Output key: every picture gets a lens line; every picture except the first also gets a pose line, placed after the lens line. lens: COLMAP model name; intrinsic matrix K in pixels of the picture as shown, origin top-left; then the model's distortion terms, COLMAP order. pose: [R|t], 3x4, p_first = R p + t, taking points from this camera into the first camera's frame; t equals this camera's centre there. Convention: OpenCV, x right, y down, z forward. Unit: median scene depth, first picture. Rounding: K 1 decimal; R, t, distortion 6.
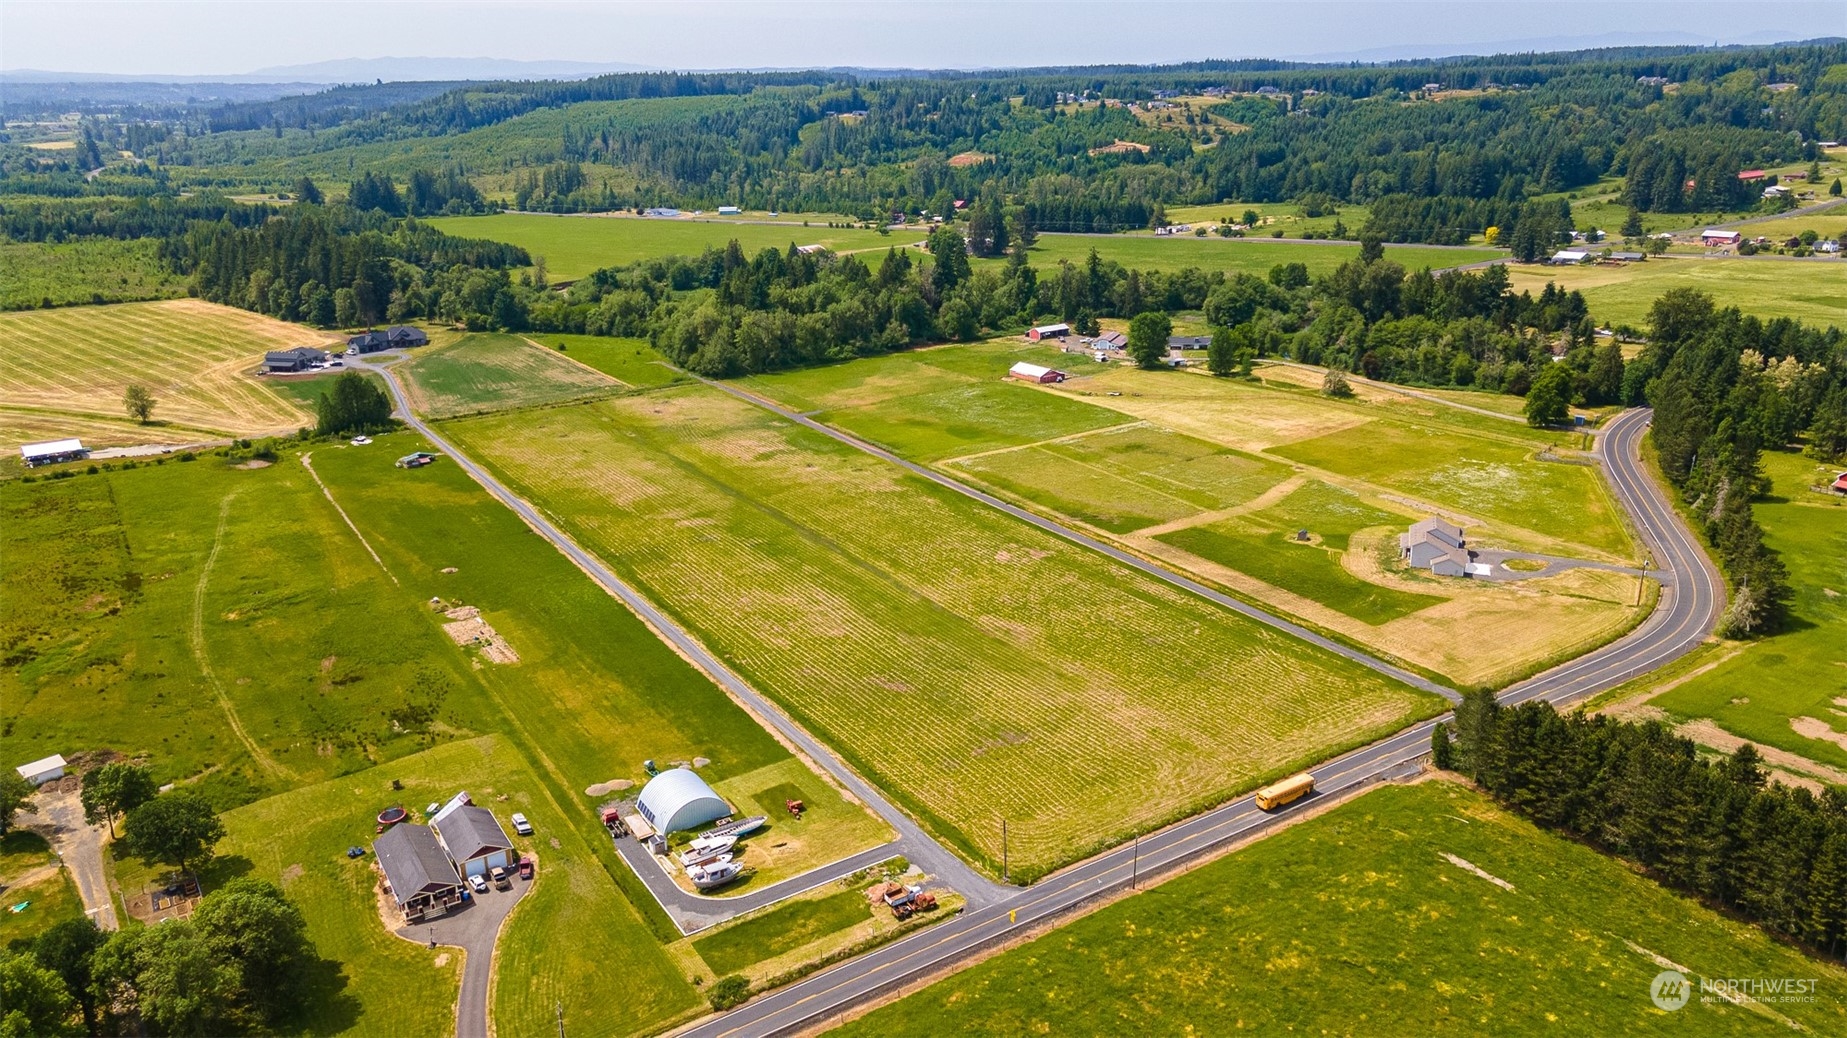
lens RADIAL K [[1346.5, 0, 923.7], [0, 1346.5, 519.6], [0, 0, 1]] dist [0.017495, 0.069934]
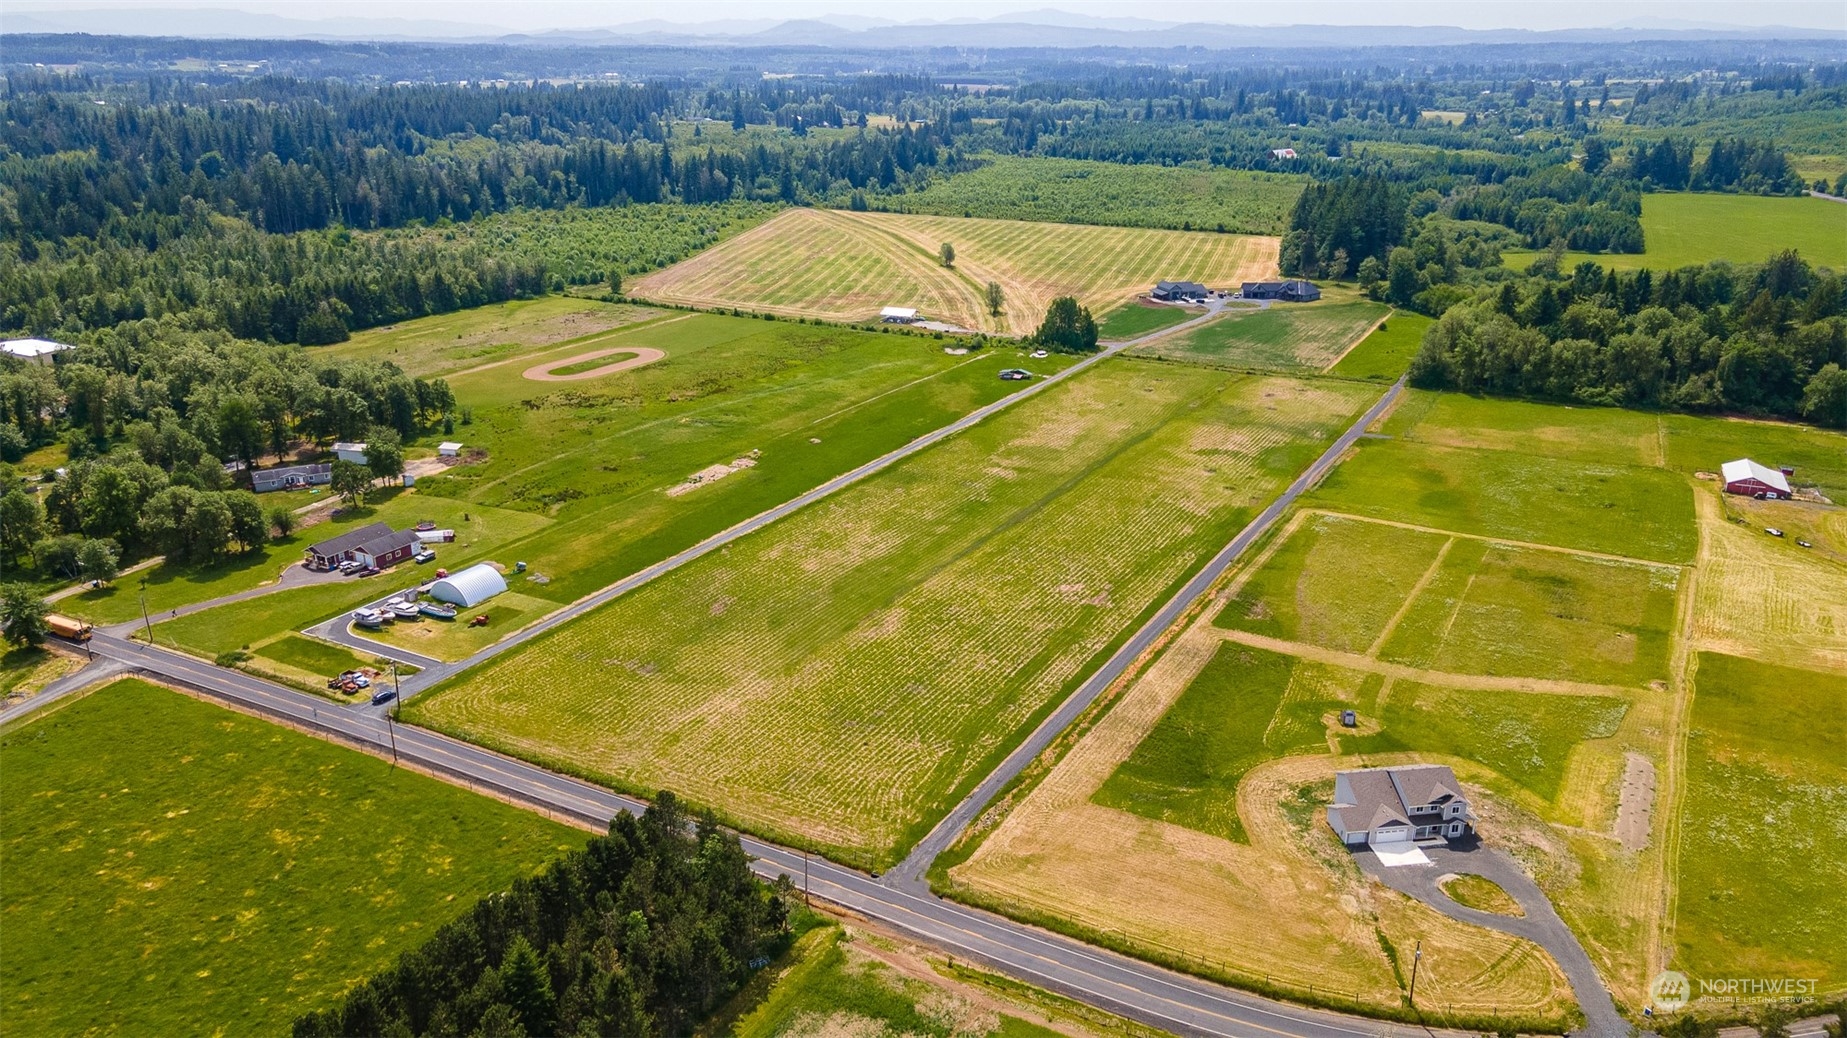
lens RADIAL K [[1346.5, 0, 922.9], [0, 1346.5, 519.7], [0, 0, 1]] dist [0.017495, 0.069934]
pose [[0.463637, 0.310764, -0.829739, 0.652318], [-0.287213, 0.938619, 0.191057, -0.139219], [0.838182, 0.149731, 0.524434, 0.383778]]
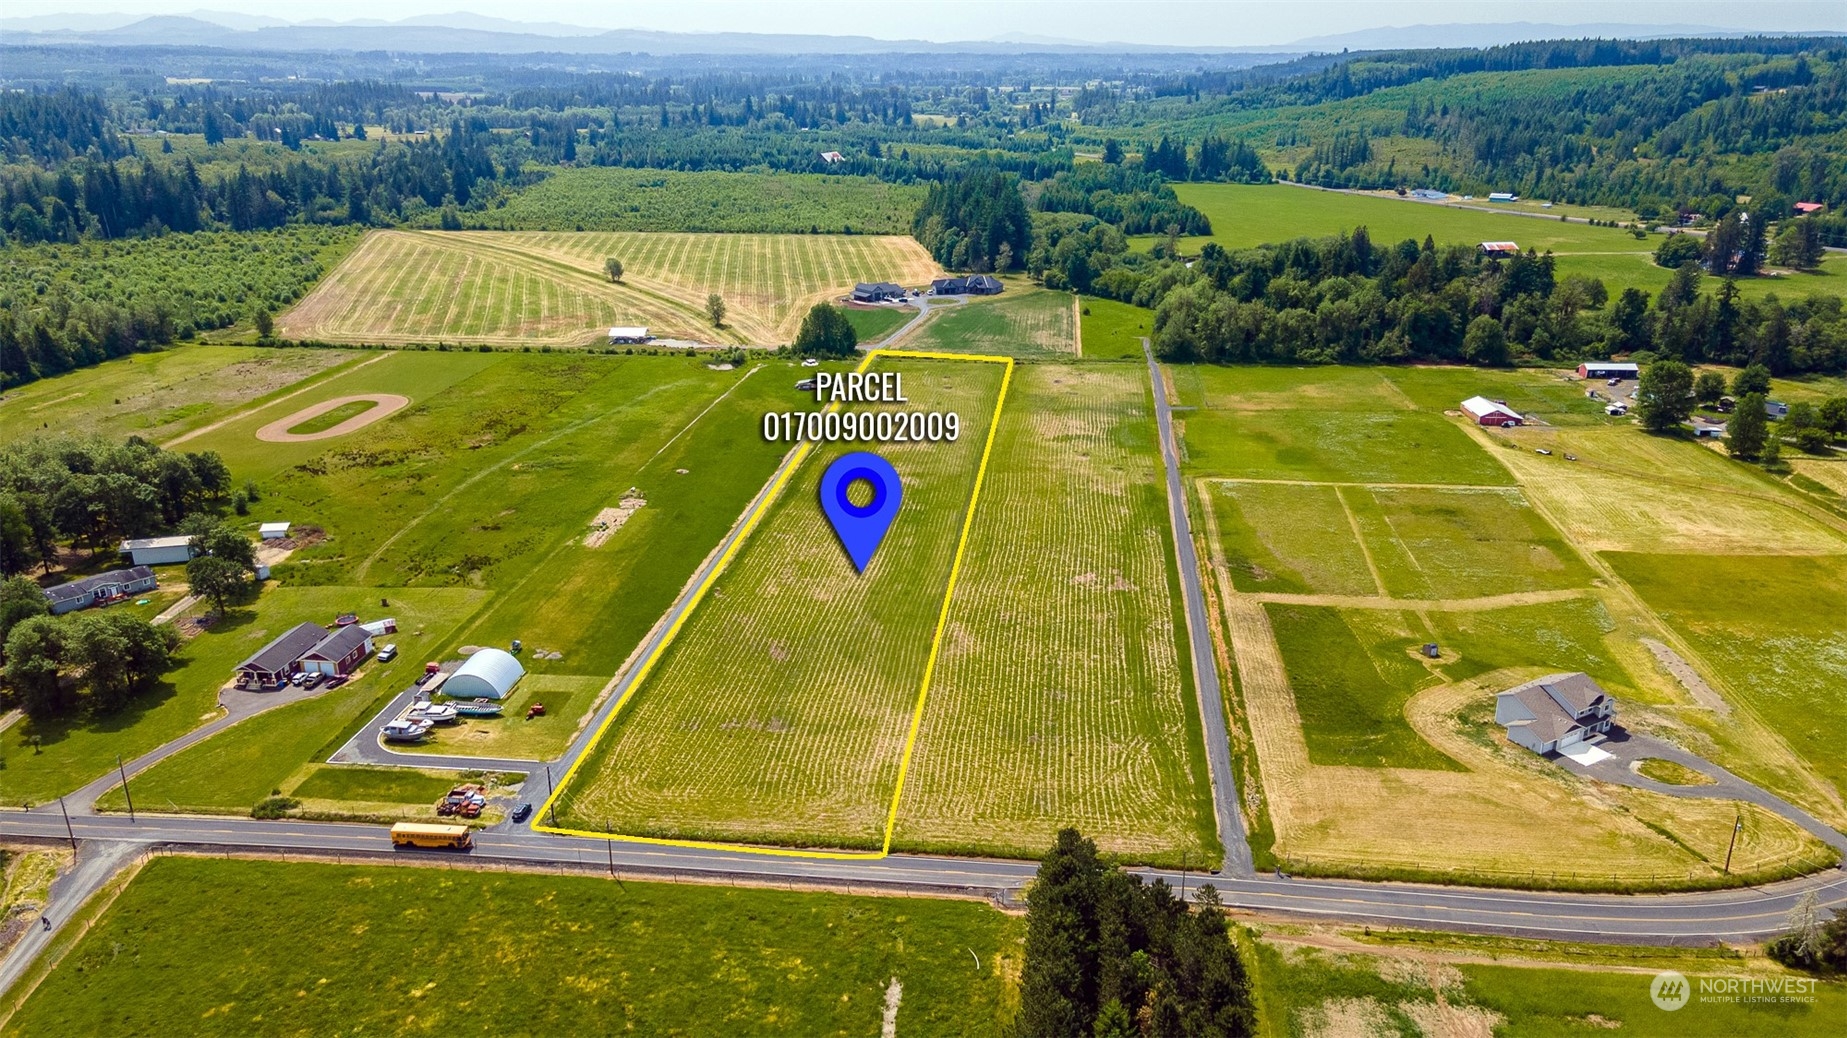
lens RADIAL K [[1346.5, 0, 921.6], [0, 1346.5, 520.1], [0, 0, 1]] dist [0.017495, 0.069934]
pose [[0.769376, 0.224711, -0.597968, 0.453132], [-0.211863, 0.972864, 0.092999, -0.064781], [0.602640, 0.055136, 0.796106, 0.167787]]
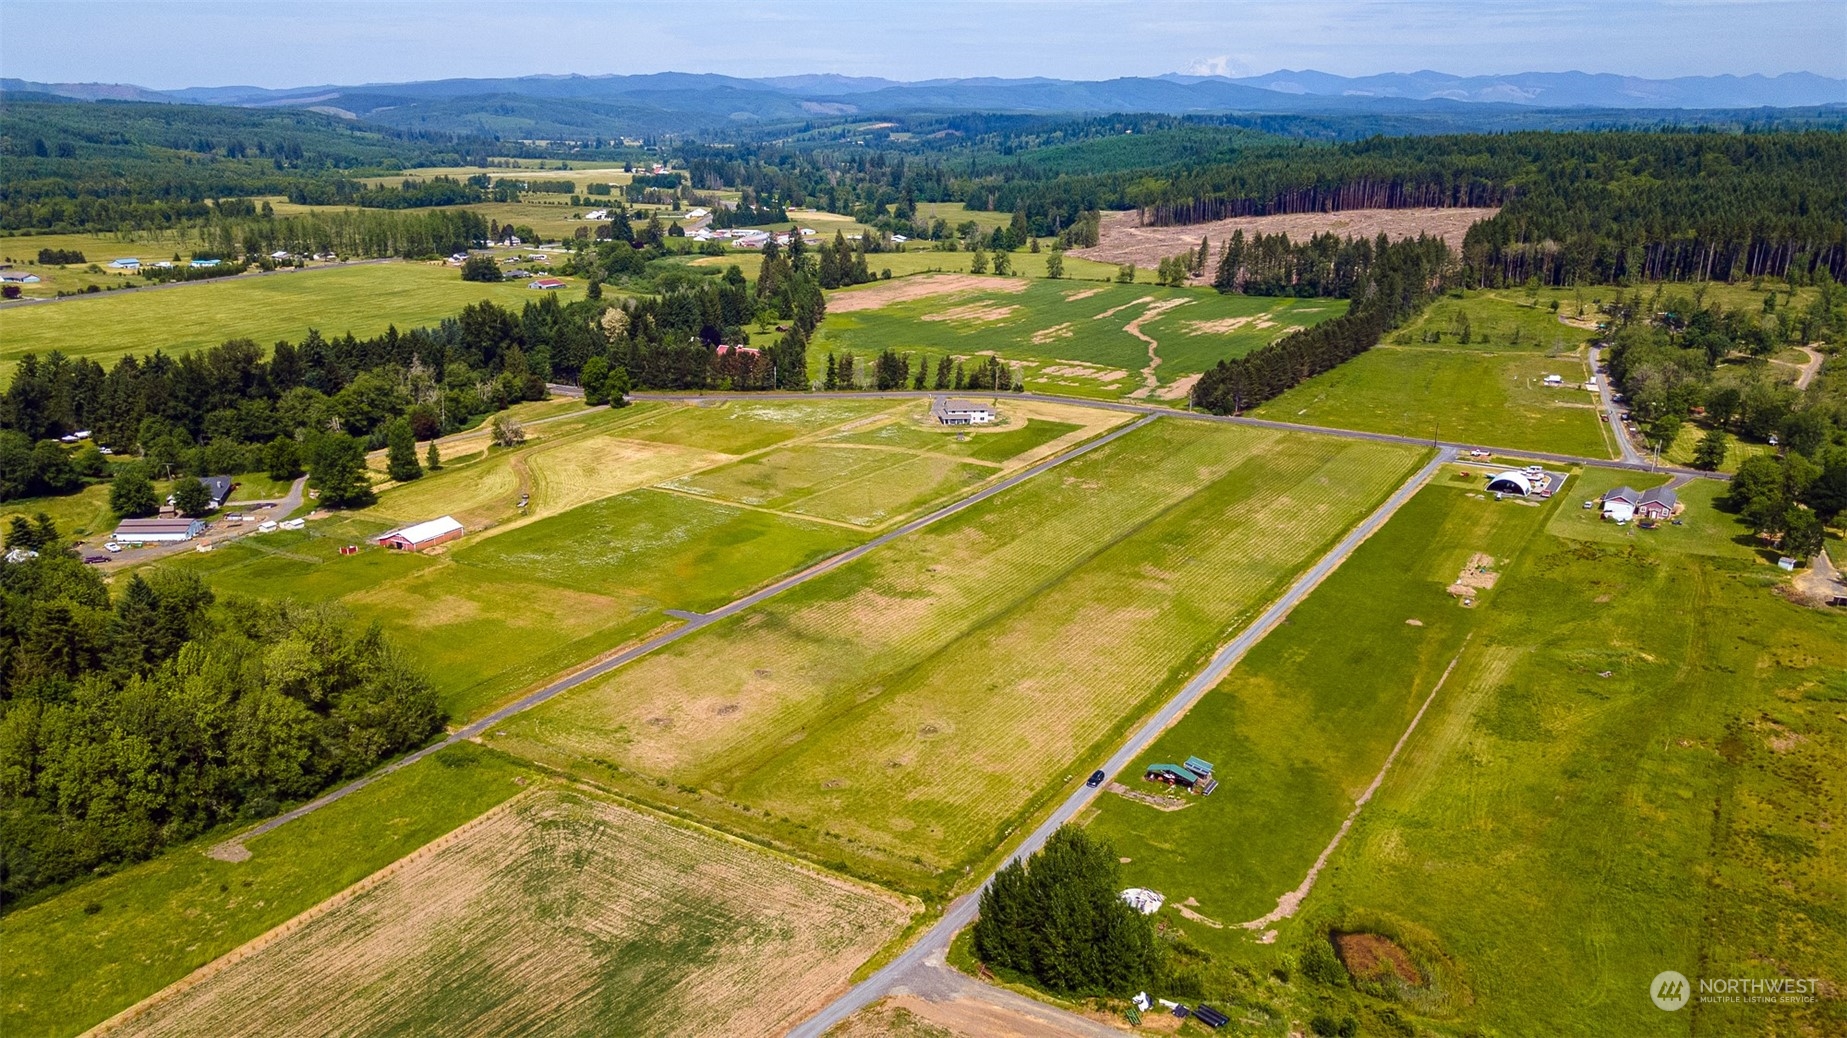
lens RADIAL K [[1346.5, 0, 920.7], [0, 1346.5, 518.9], [0, 0, 1]] dist [0.017495, 0.069934]
pose [[-0.429711, -0.243343, 0.869559, -0.883646], [0.285550, 0.876961, 0.386525, -0.433203], [-0.856627, 0.414396, -0.307353, 1.359653]]
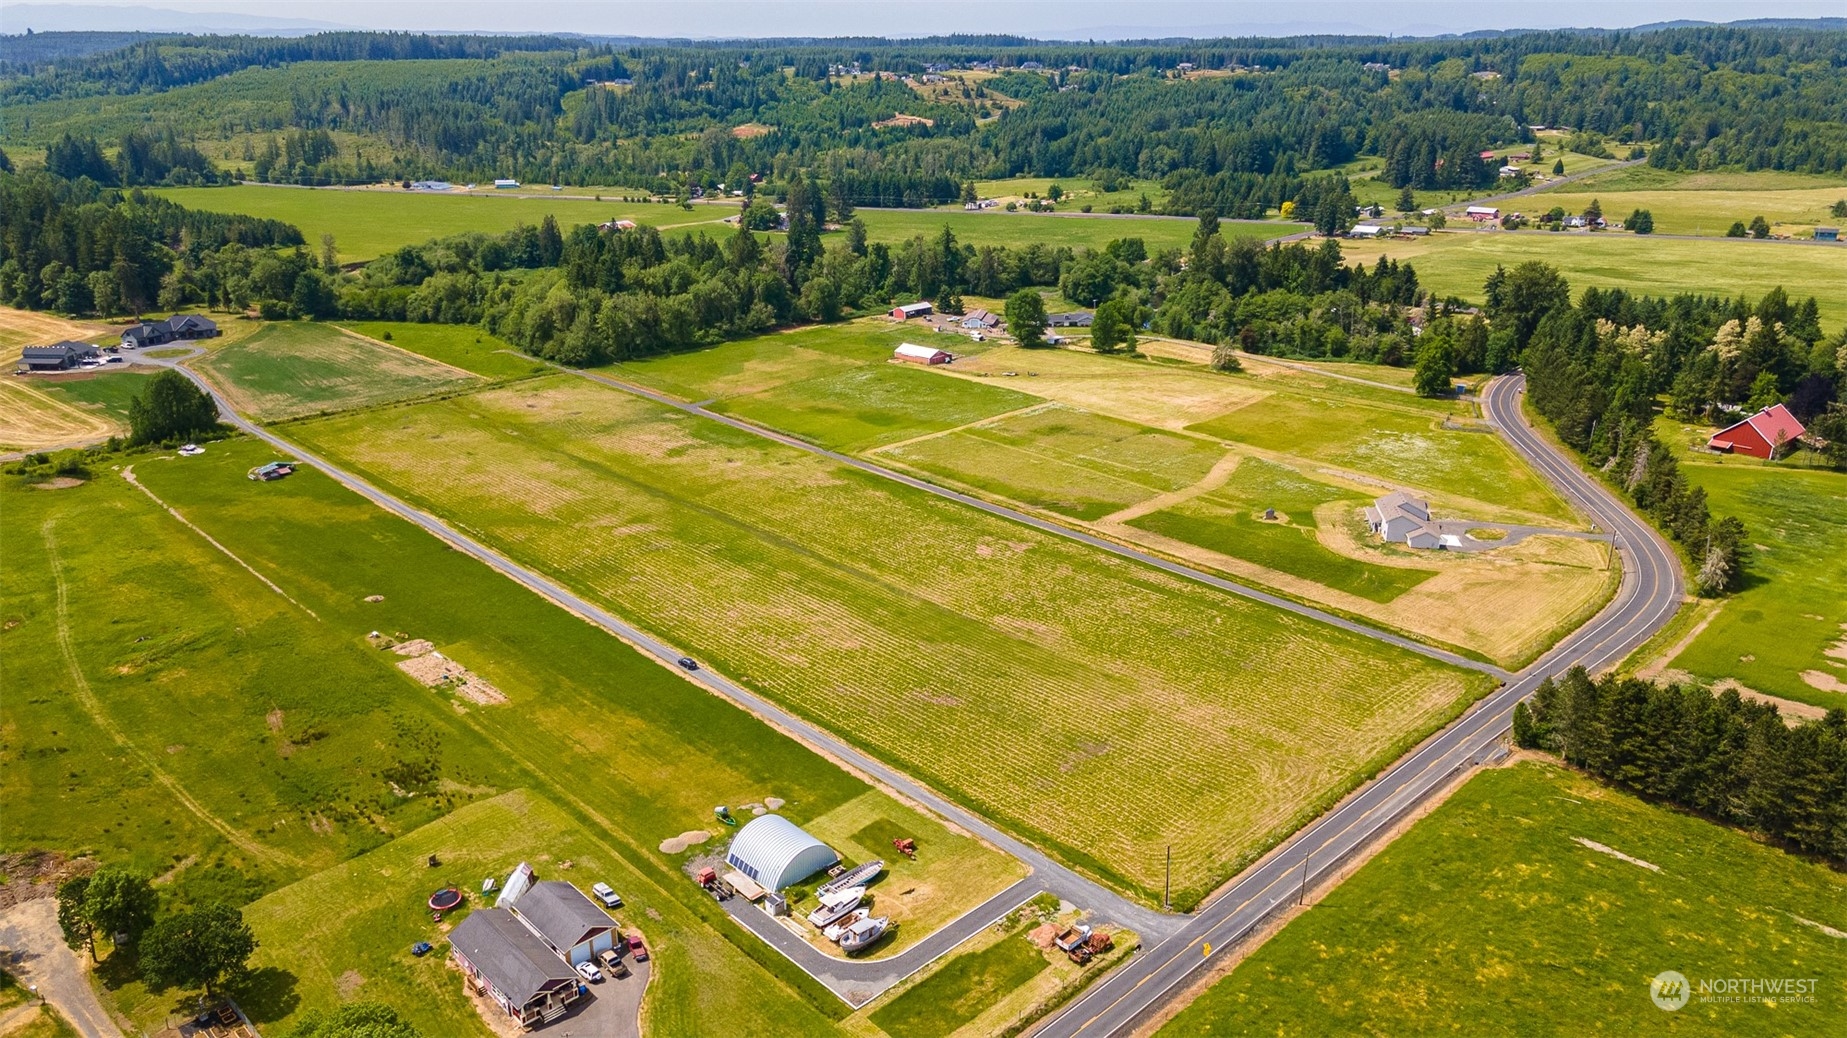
lens RADIAL K [[1346.5, 0, 923.9], [0, 1346.5, 520.4], [0, 0, 1]] dist [0.017495, 0.069934]
pose [[0.981307, -0.046103, 0.186844, -0.140493], [0.042452, 0.998822, 0.023496, -0.016197], [-0.187707, -0.015125, 0.982109, 0.060155]]
